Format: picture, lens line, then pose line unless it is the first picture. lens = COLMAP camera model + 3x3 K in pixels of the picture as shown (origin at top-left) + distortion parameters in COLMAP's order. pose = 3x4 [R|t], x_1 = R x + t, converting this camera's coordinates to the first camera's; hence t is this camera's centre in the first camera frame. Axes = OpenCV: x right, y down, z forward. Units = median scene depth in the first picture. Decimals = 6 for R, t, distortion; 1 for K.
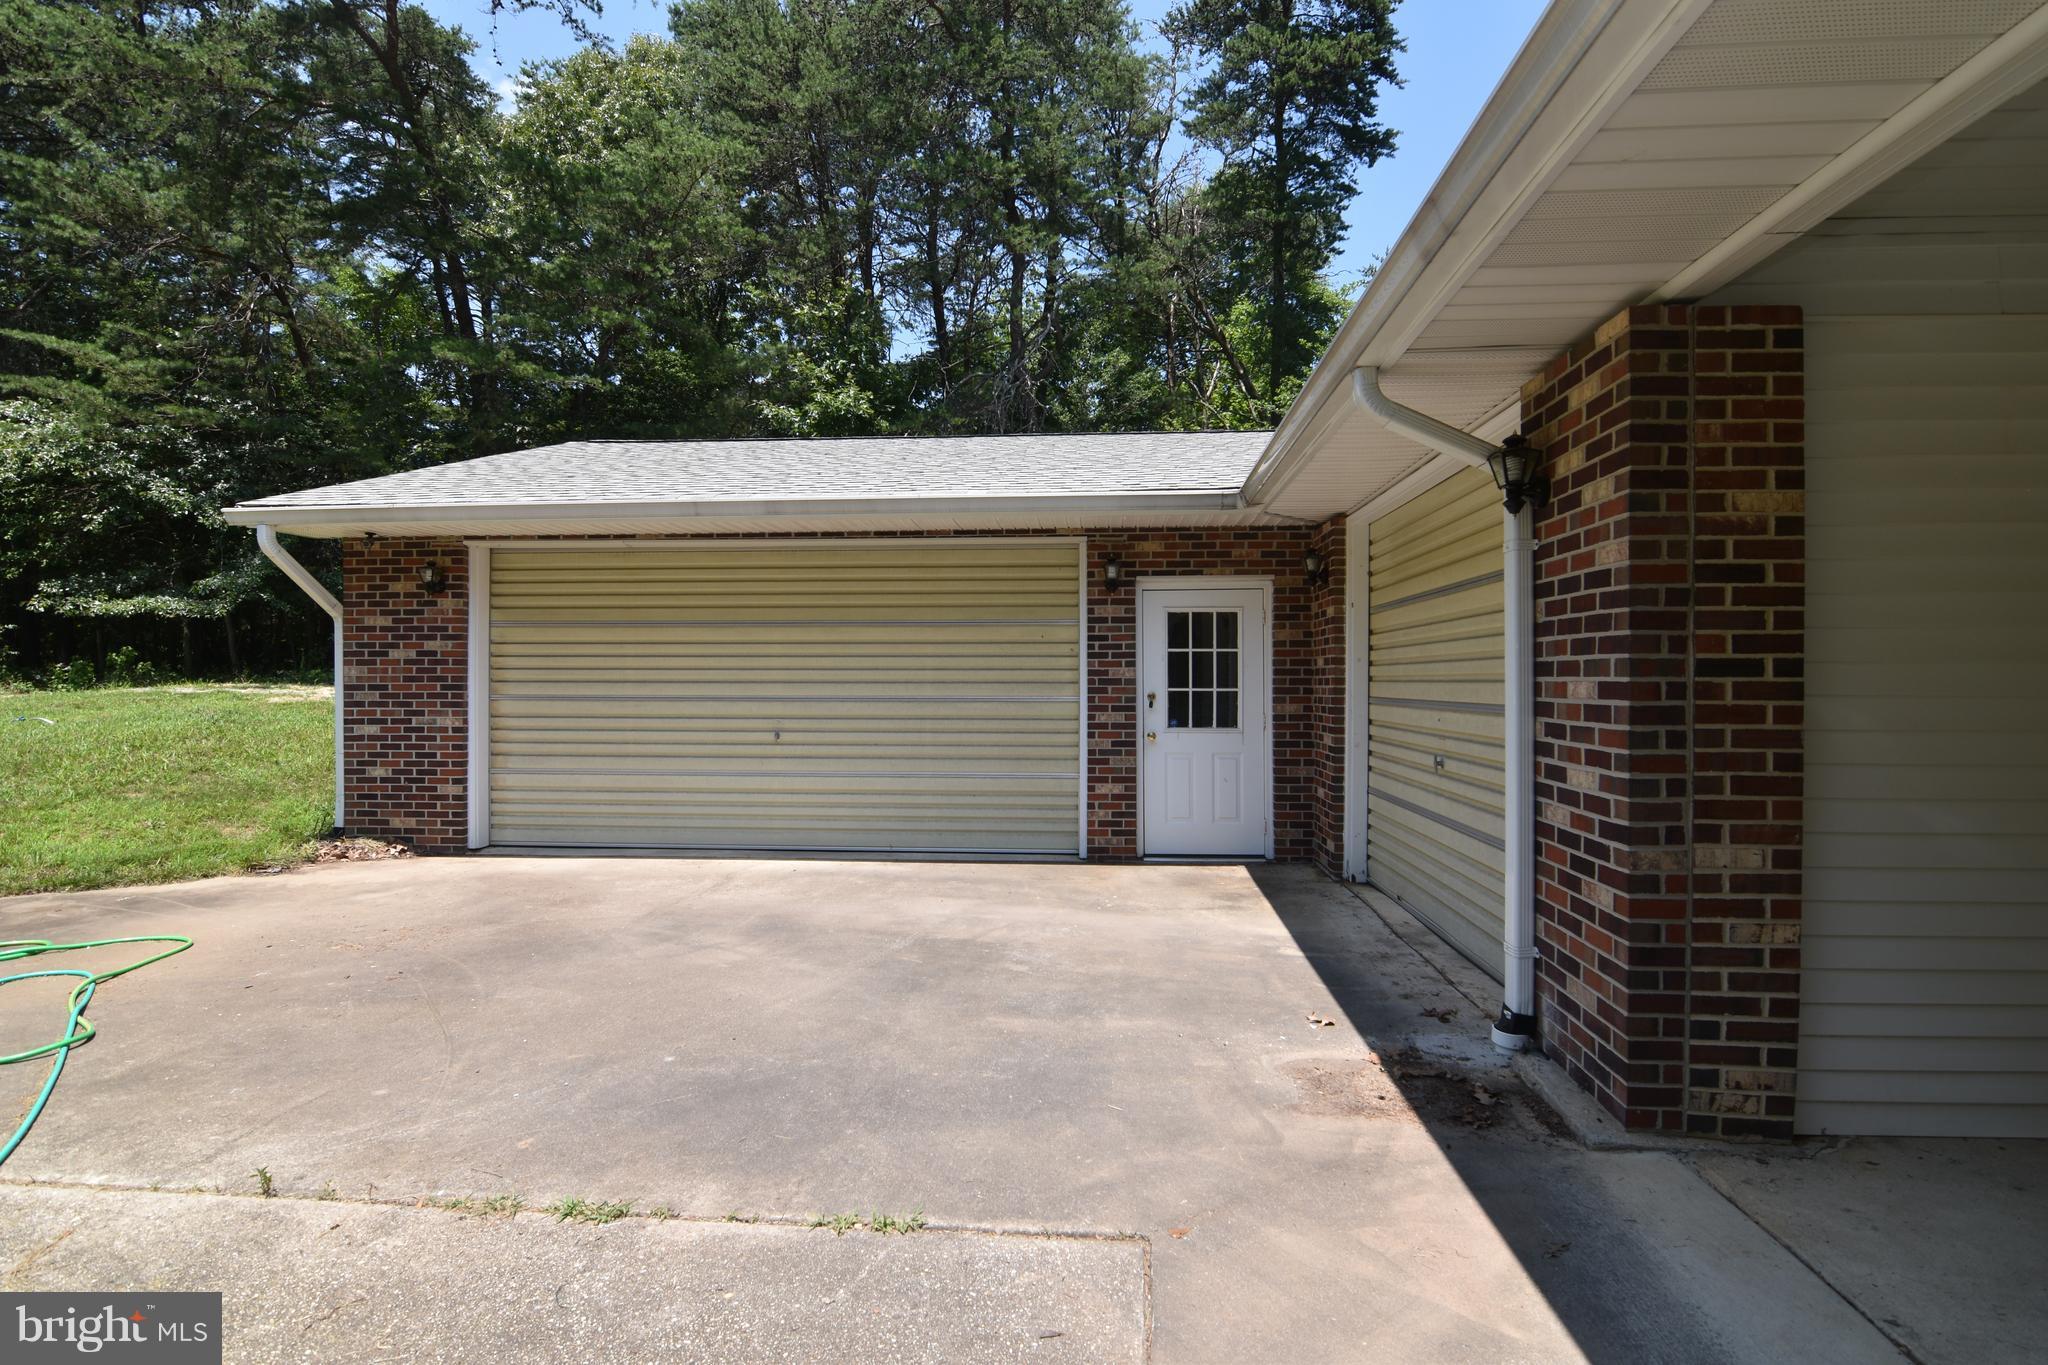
lens RADIAL K [[991.7, 0, 1033.7], [0, 991.7, 679.1], [0, 0, 1]] dist [-0.009404, -0.008099]
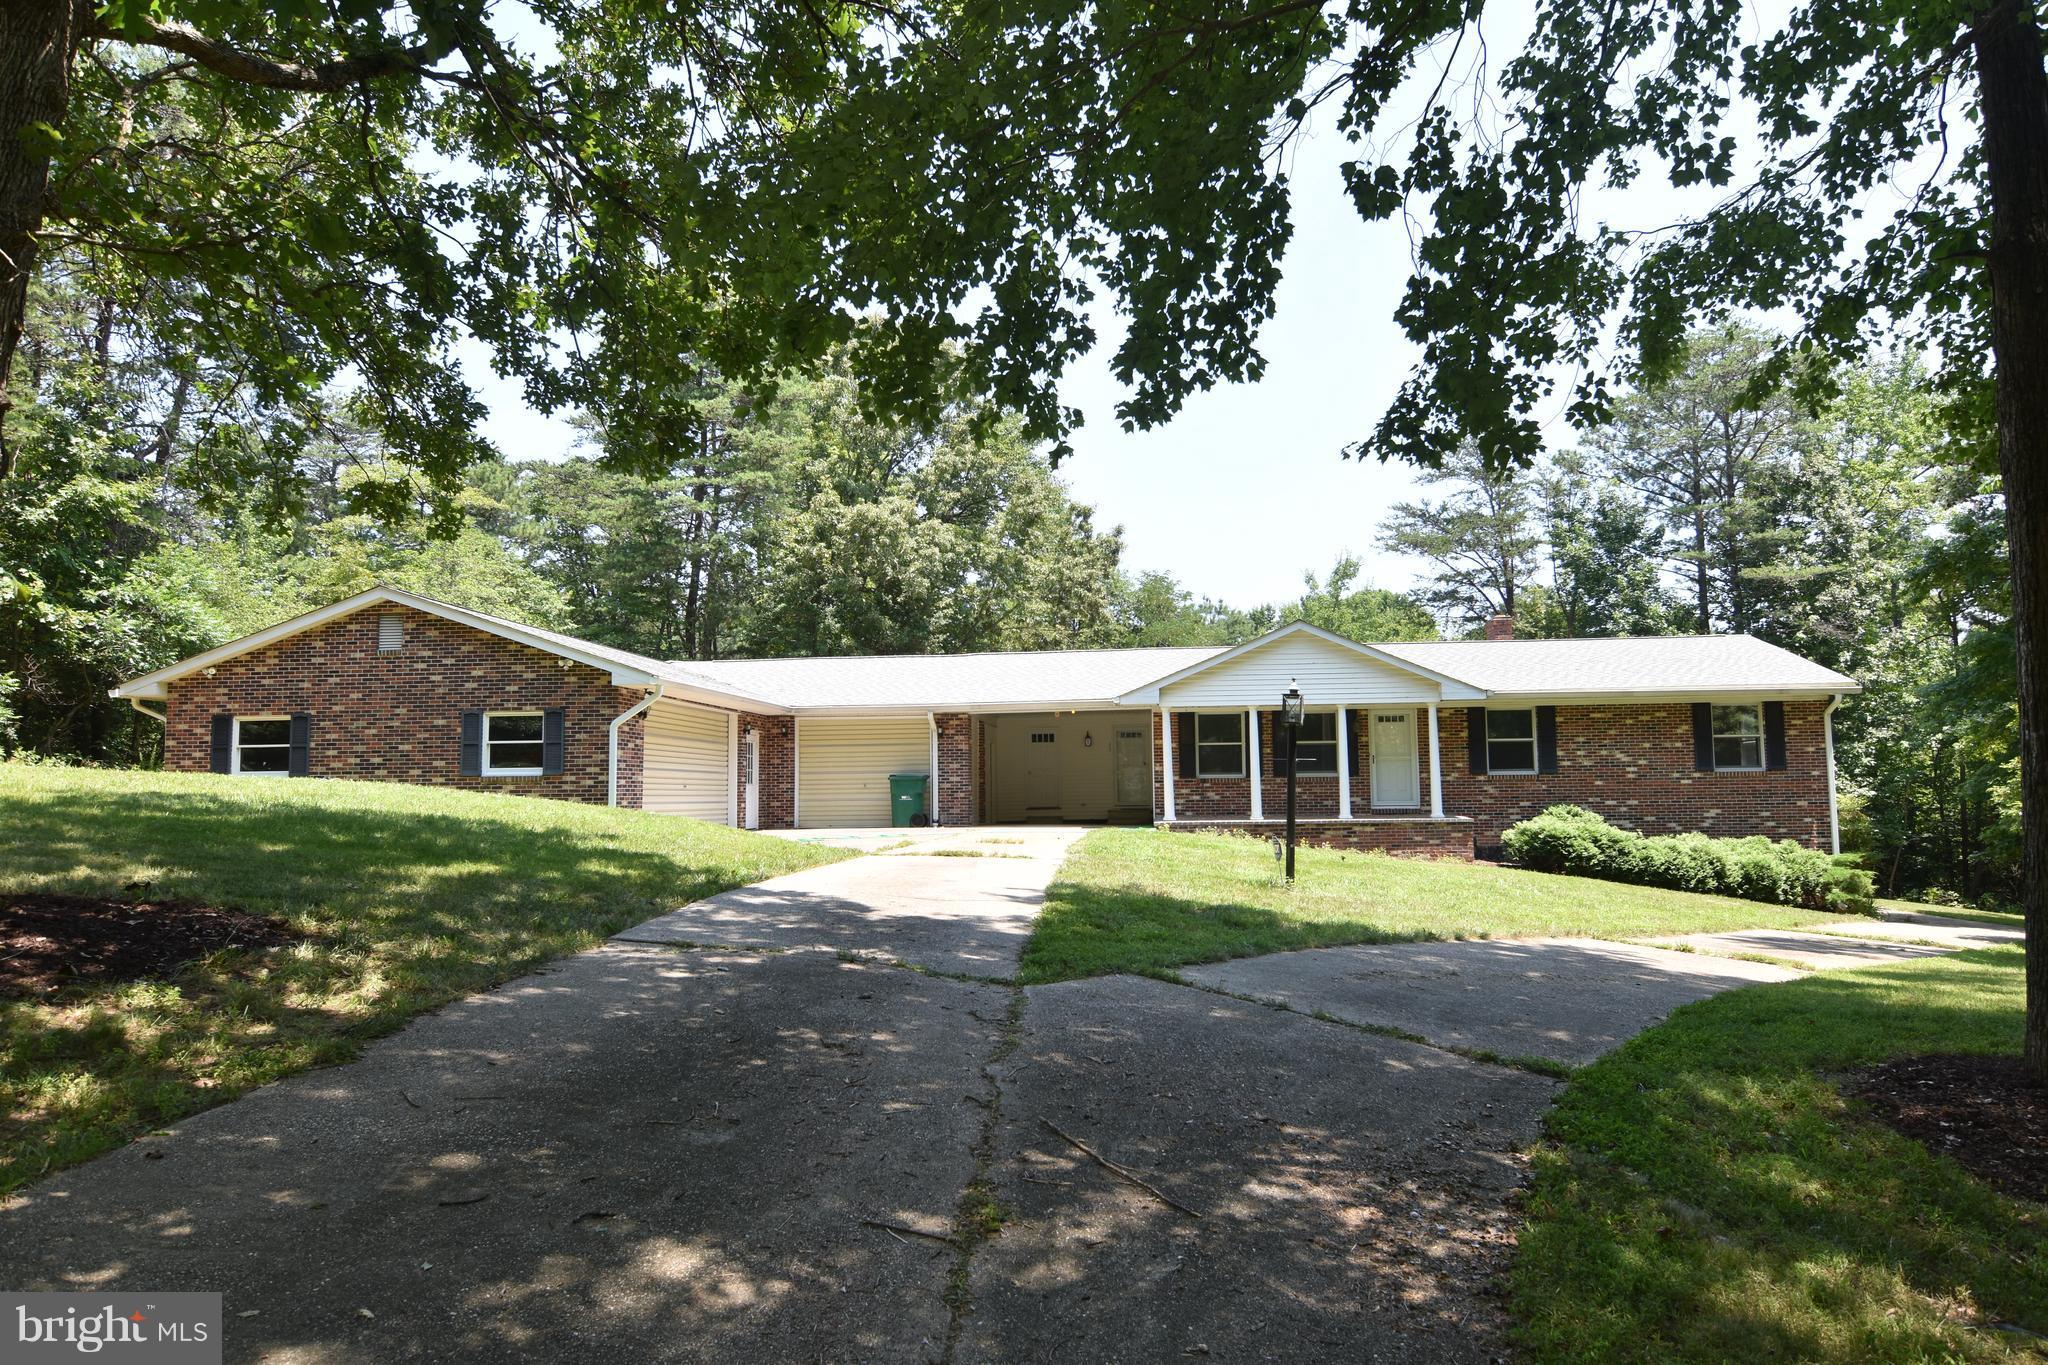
lens RADIAL K [[1262.4, 0, 1014.2], [0, 1262.4, 687.1], [0, 0, 1]] dist [-0.005527, -0.001803]
pose [[0.037706, 0.086360, 0.995550, -3.402890], [0.012545, 0.996139, -0.086886, 0.096986], [-0.999210, 0.015766, 0.036477, 0.113693]]
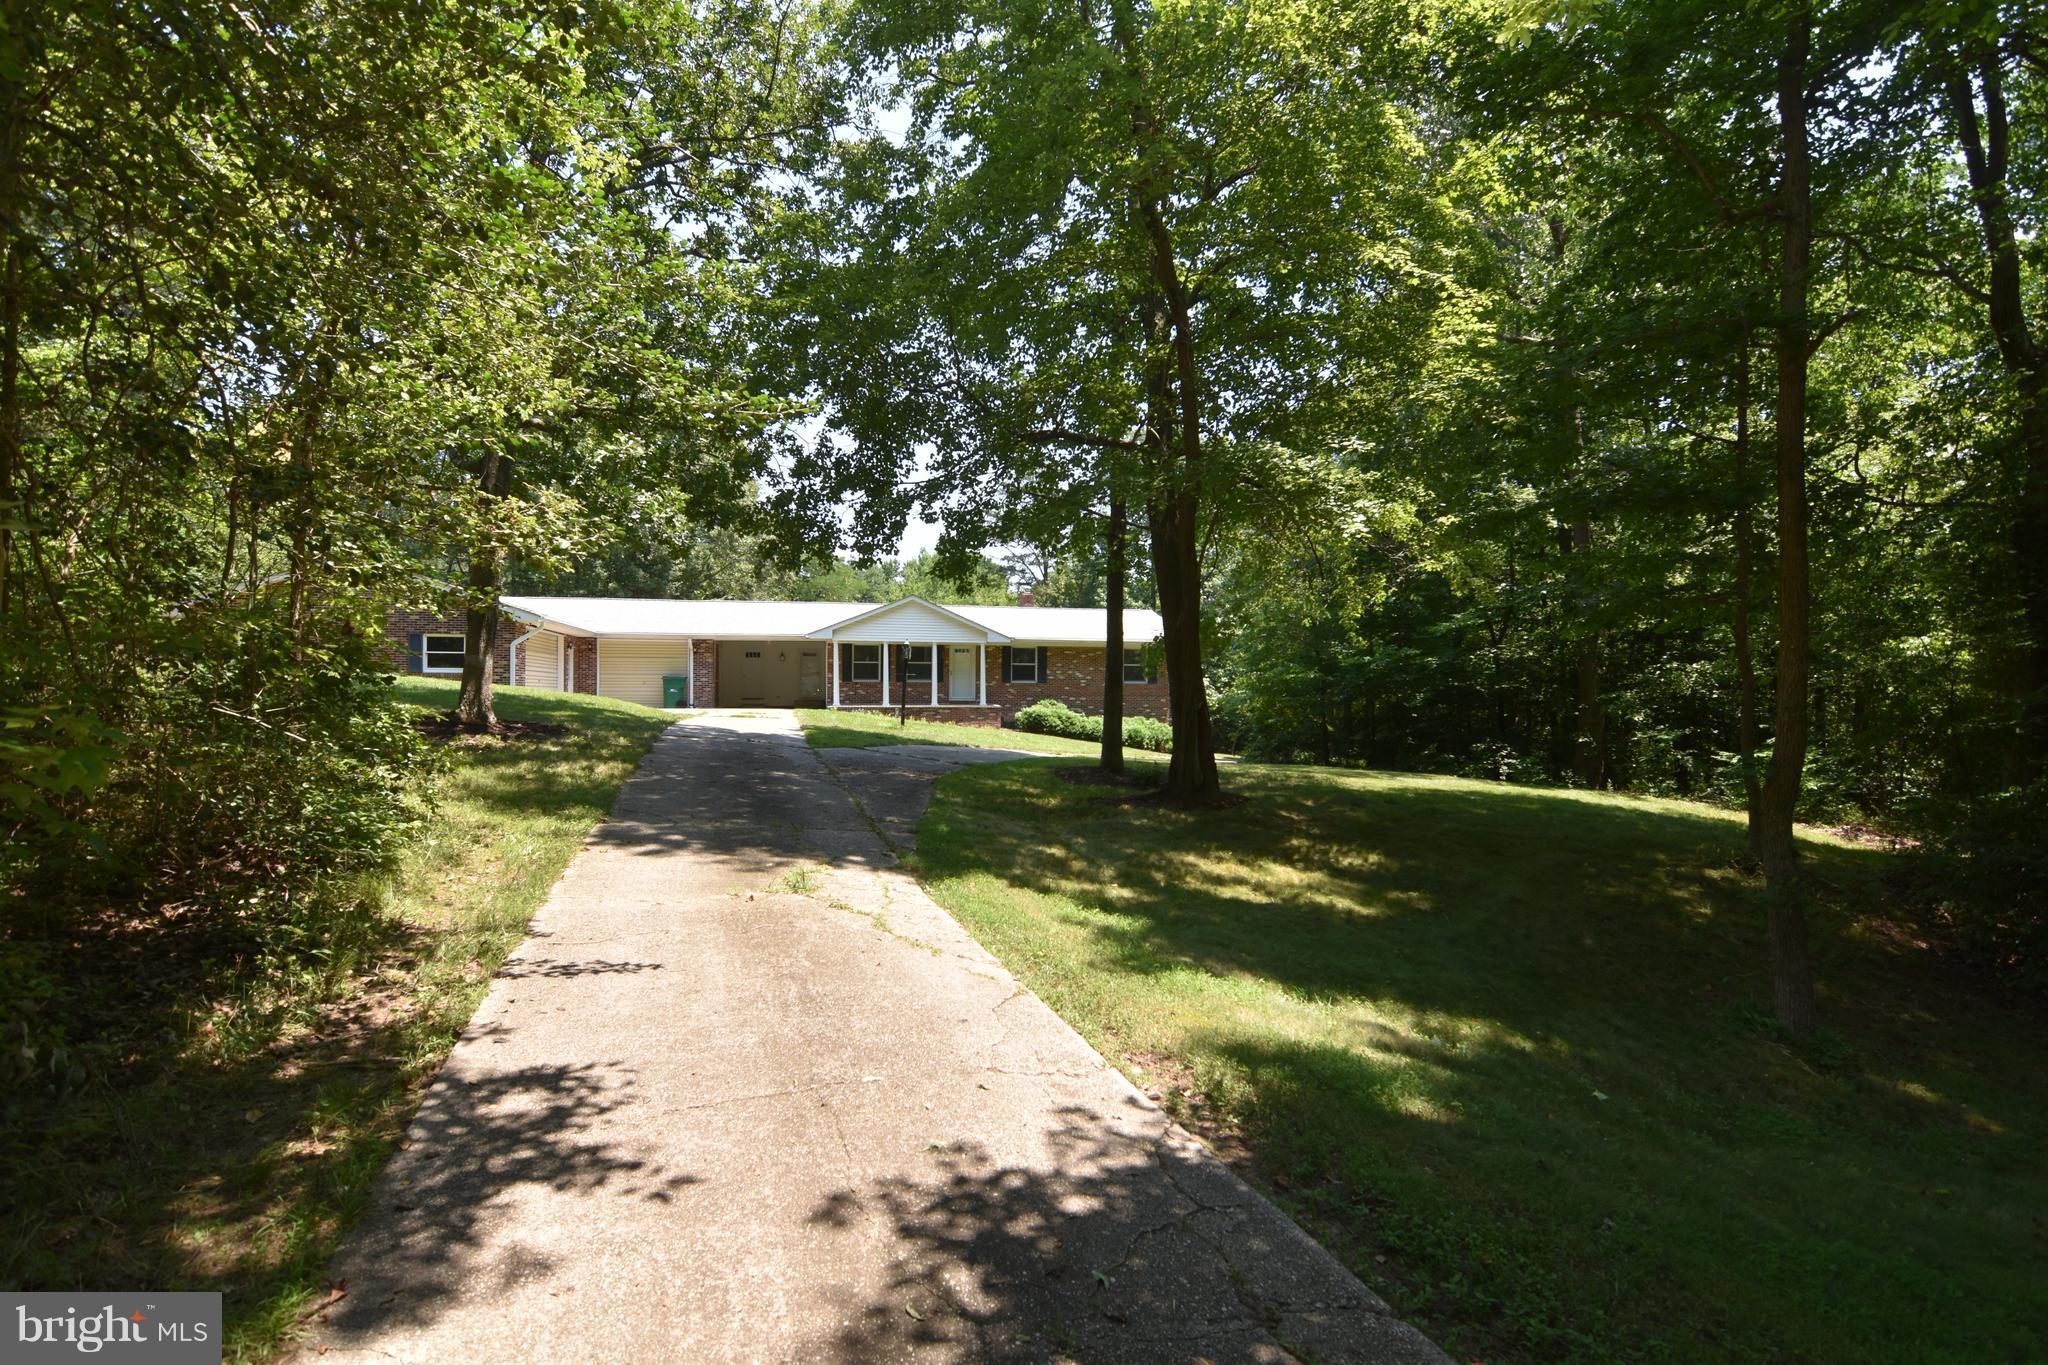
lens RADIAL K [[991.7, 0, 1024.1], [0, 991.7, 685.9], [0, 0, 1]] dist [-0.009404, -0.008099]
pose [[-0.292805, 0.010485, 0.956115, -4.685373], [0.000064, 0.999940, -0.010946, 0.123242], [-0.956172, -0.003144, -0.292788, 0.345958]]
